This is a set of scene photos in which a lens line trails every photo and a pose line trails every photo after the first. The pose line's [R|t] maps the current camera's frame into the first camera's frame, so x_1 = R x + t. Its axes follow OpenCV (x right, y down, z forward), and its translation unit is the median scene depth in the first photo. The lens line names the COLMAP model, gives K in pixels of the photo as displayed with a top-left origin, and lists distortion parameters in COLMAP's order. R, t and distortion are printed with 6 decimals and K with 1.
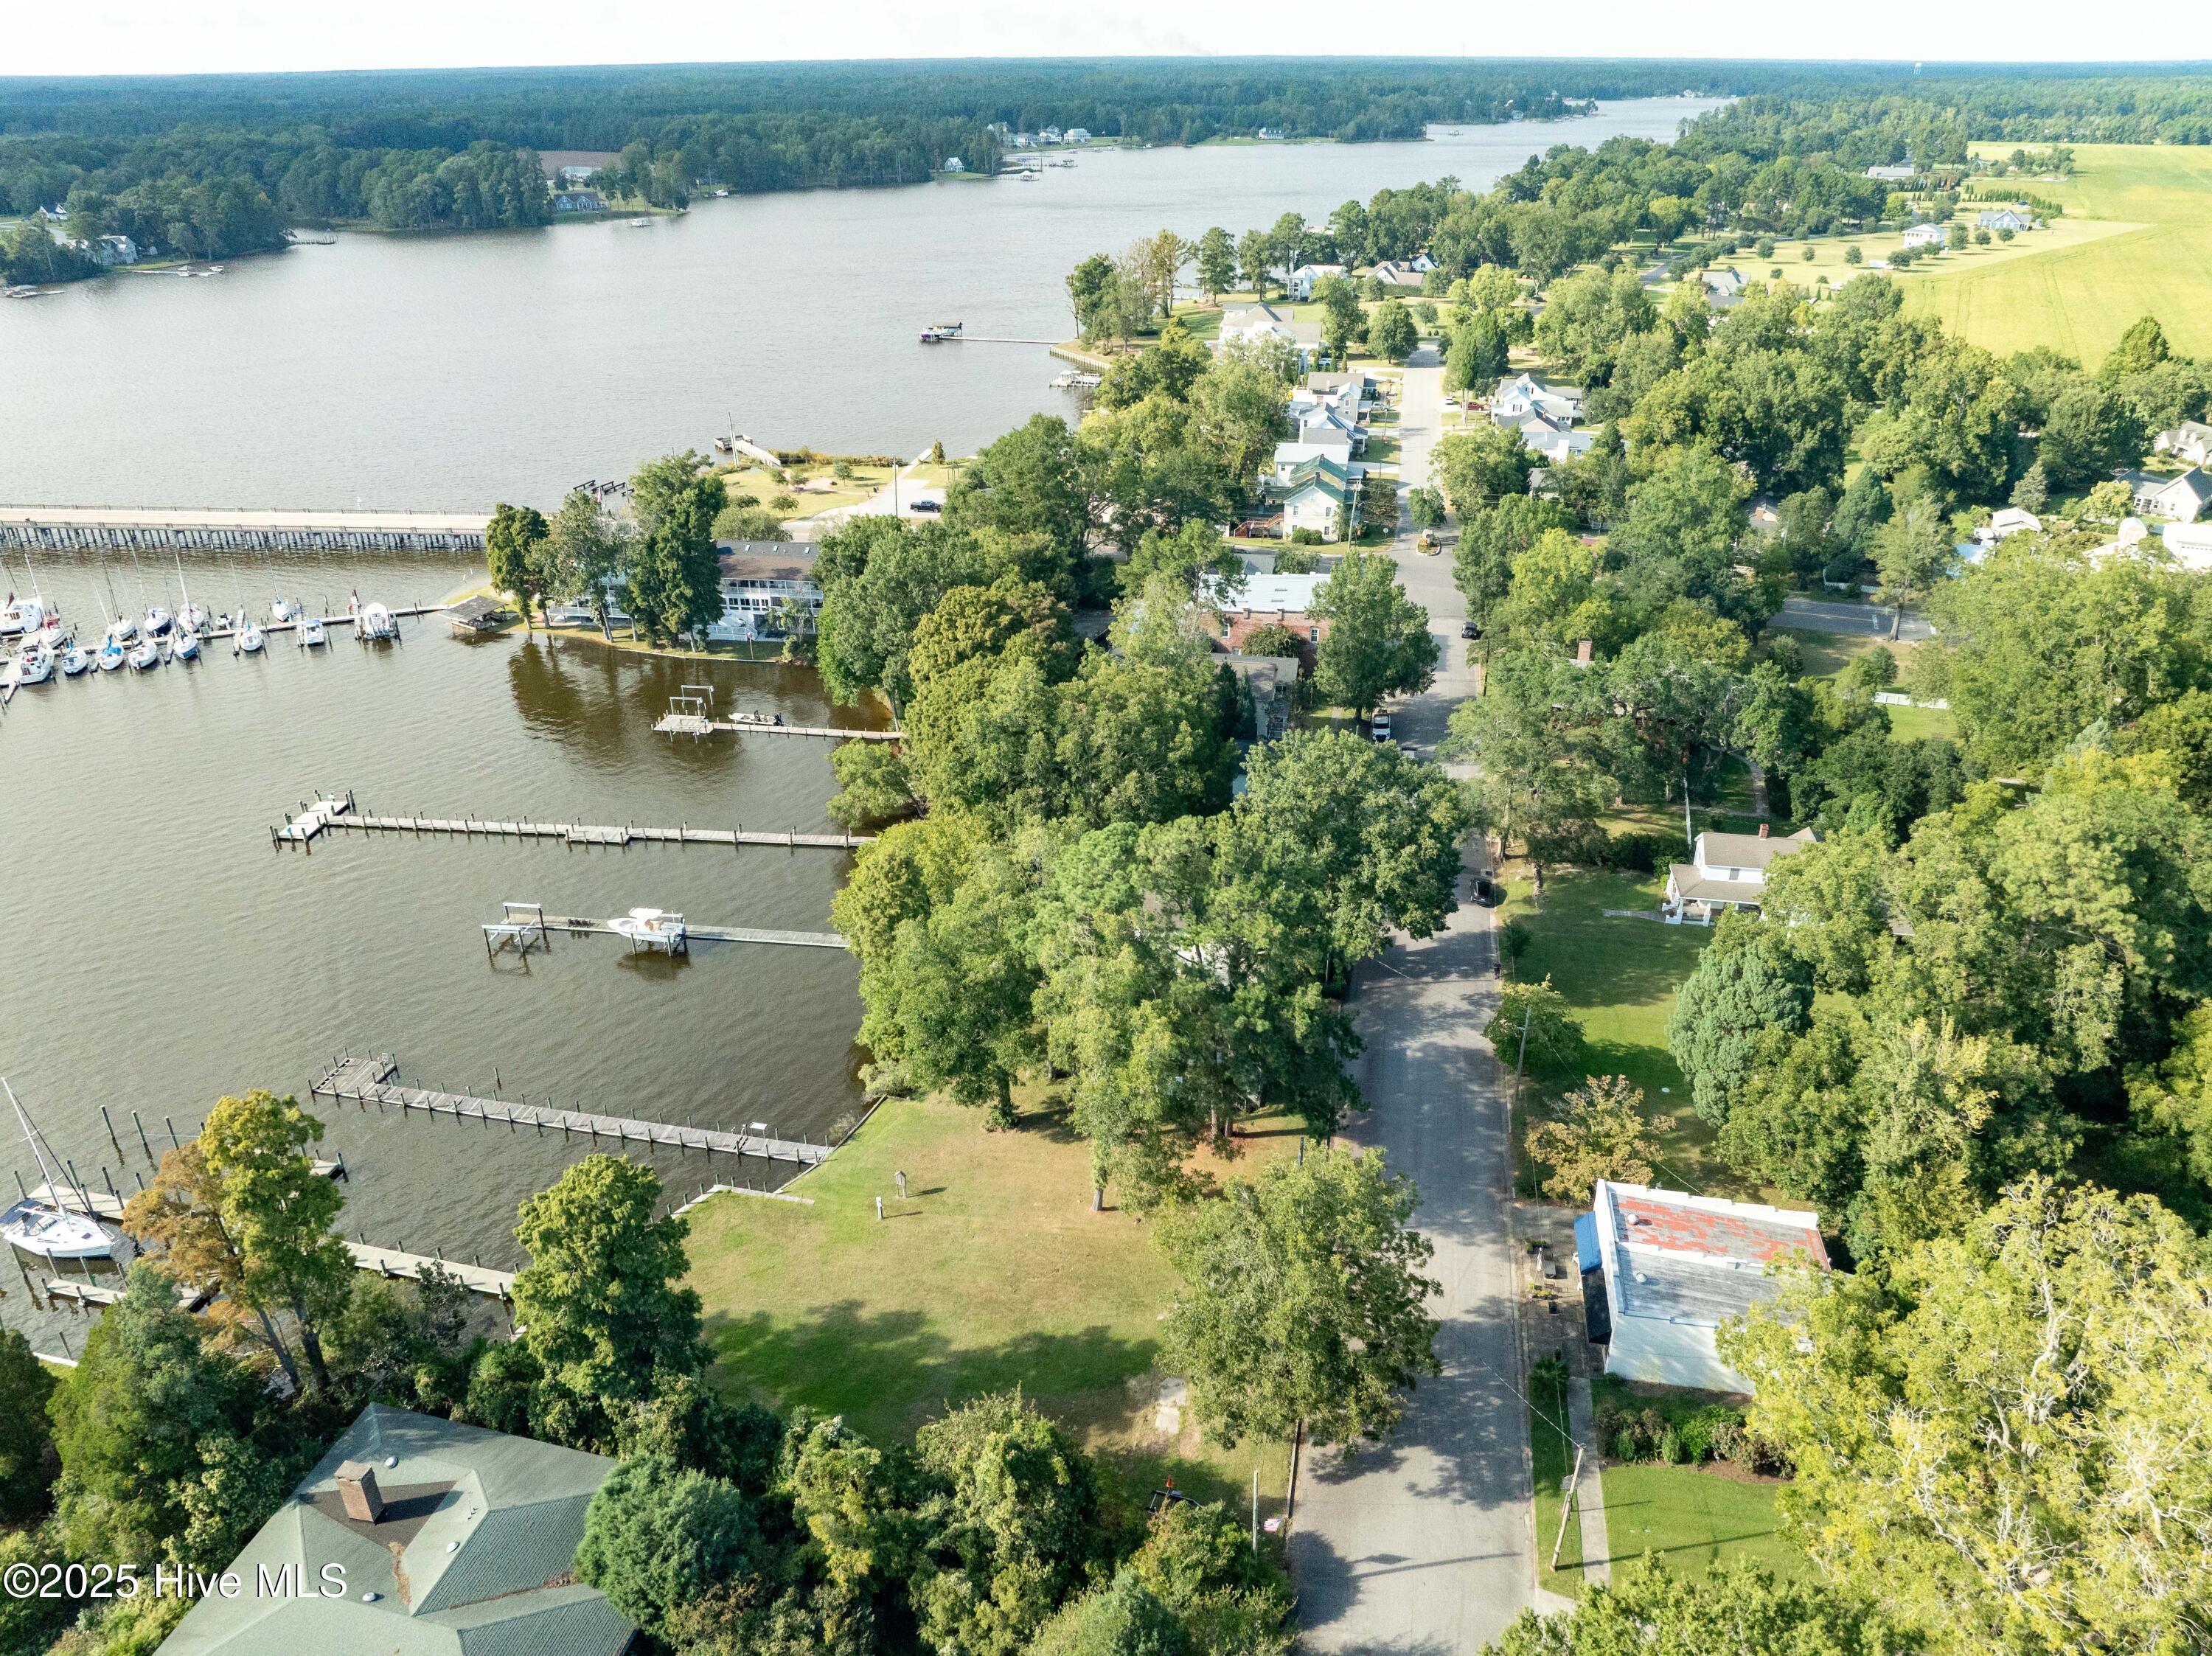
lens RADIAL K [[1571.0, 0, 1121.9], [0, 1571.0, 834.3], [0, 0, 1]] dist [-0.044085, 0.012611]
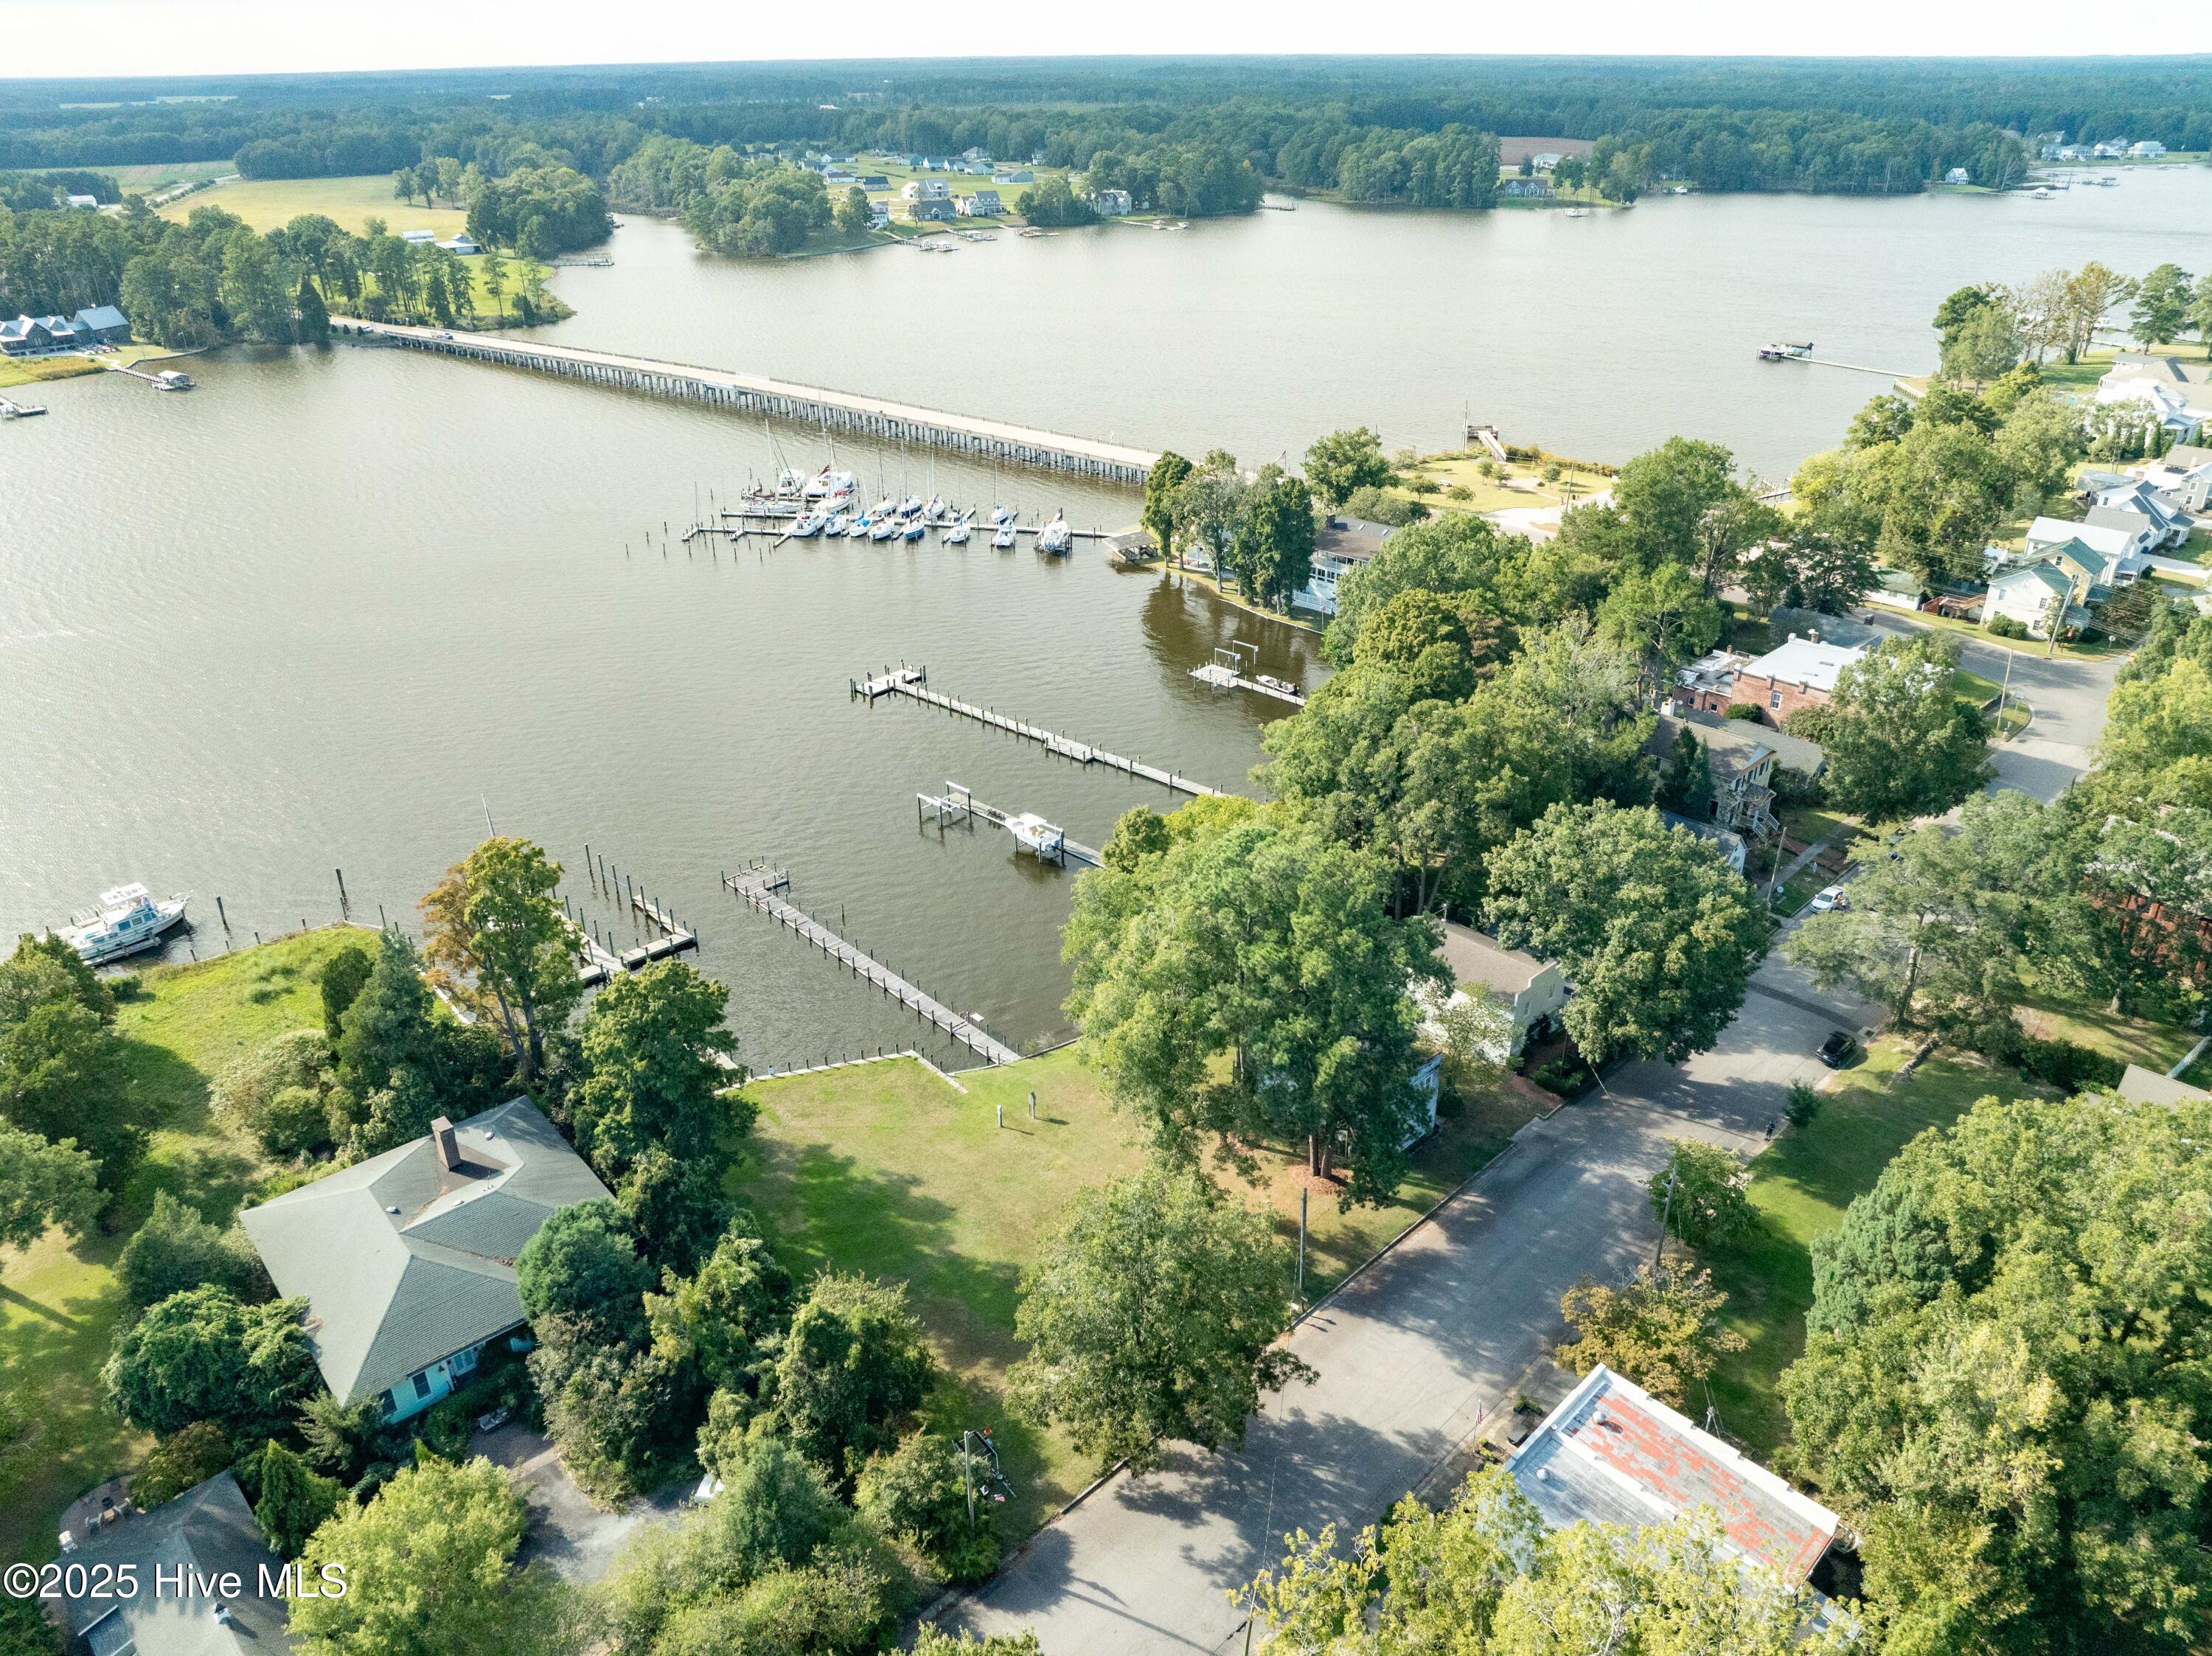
lens RADIAL K [[1571.0, 0, 1115.6], [0, 1571.0, 837.7], [0, 0, 1]] dist [-0.044085, 0.012611]
pose [[0.820206, 0.260071, -0.509534, 0.187990], [-0.256378, 0.963343, 0.079003, -0.024105], [0.511402, 0.065834, 0.856816, 0.045412]]
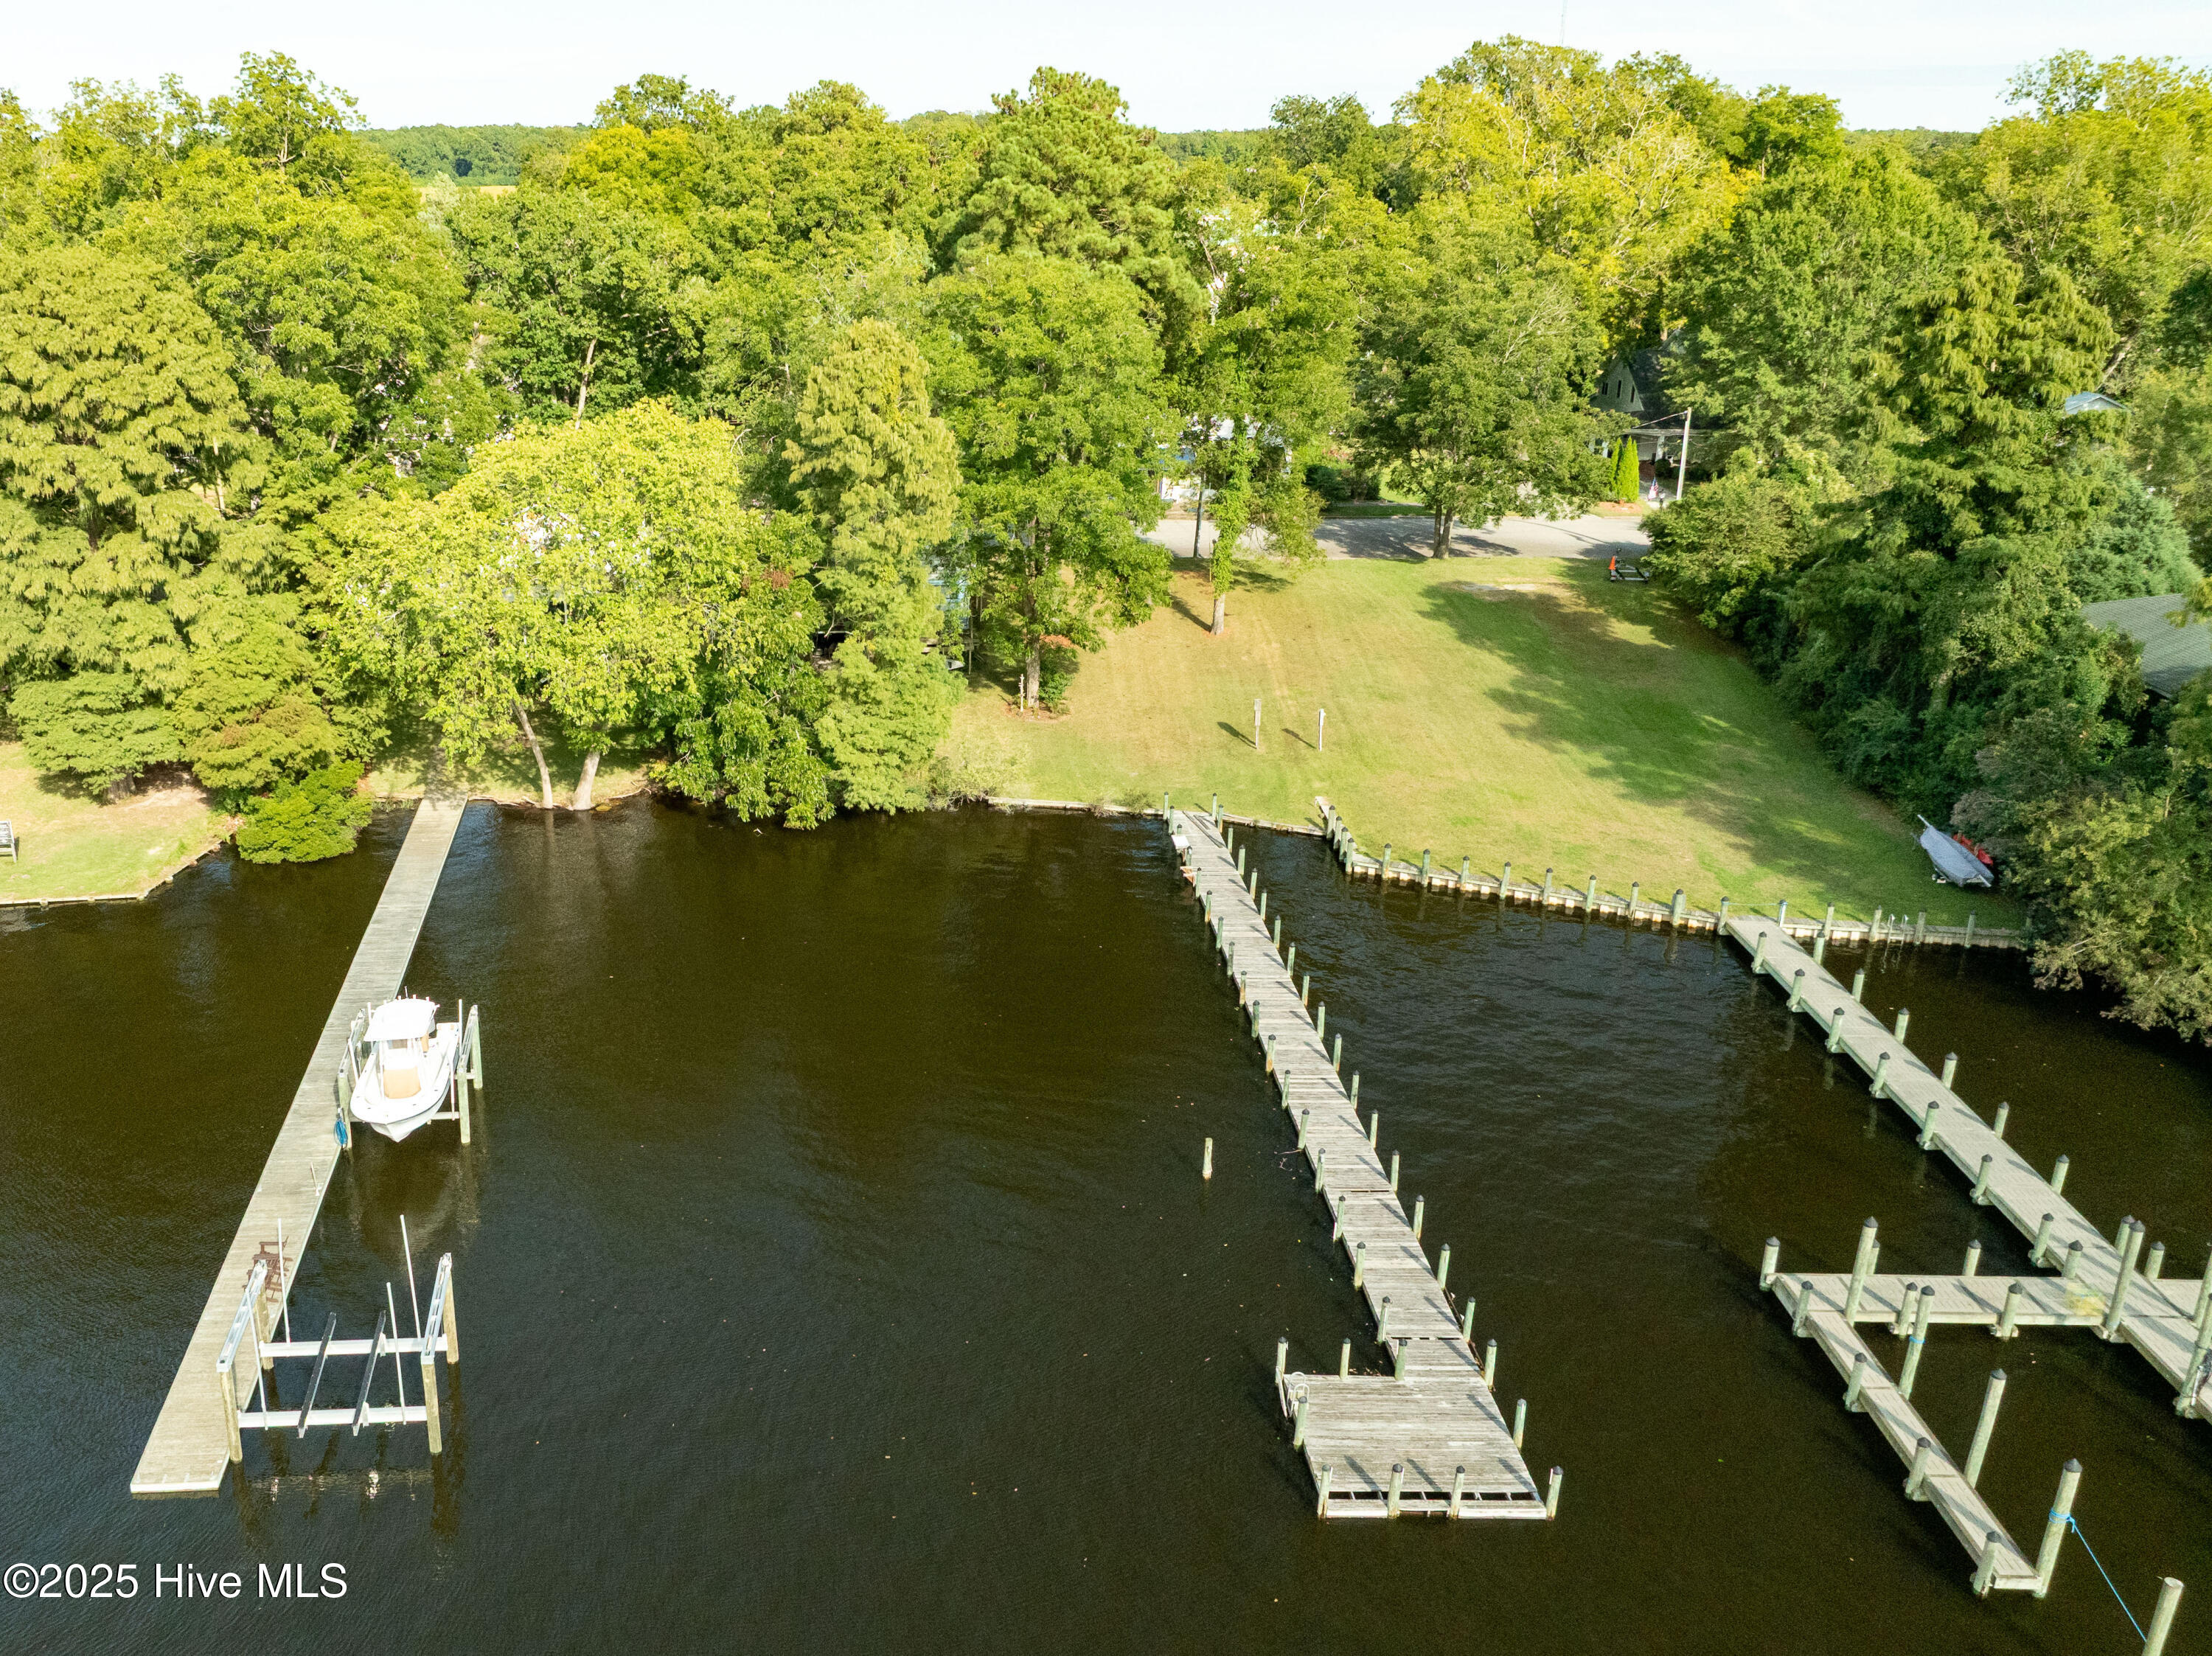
lens RADIAL K [[2003.5, 0, 819.3], [0, 2003.5, 897.1], [0, 0, 1]] dist [-0.041591, 0.000000]
pose [[-0.180018, -0.346390, 0.920656, -0.395537], [0.455808, 0.800024, 0.390129, -0.048620], [-0.871684, 0.489872, 0.013869, 0.543754]]
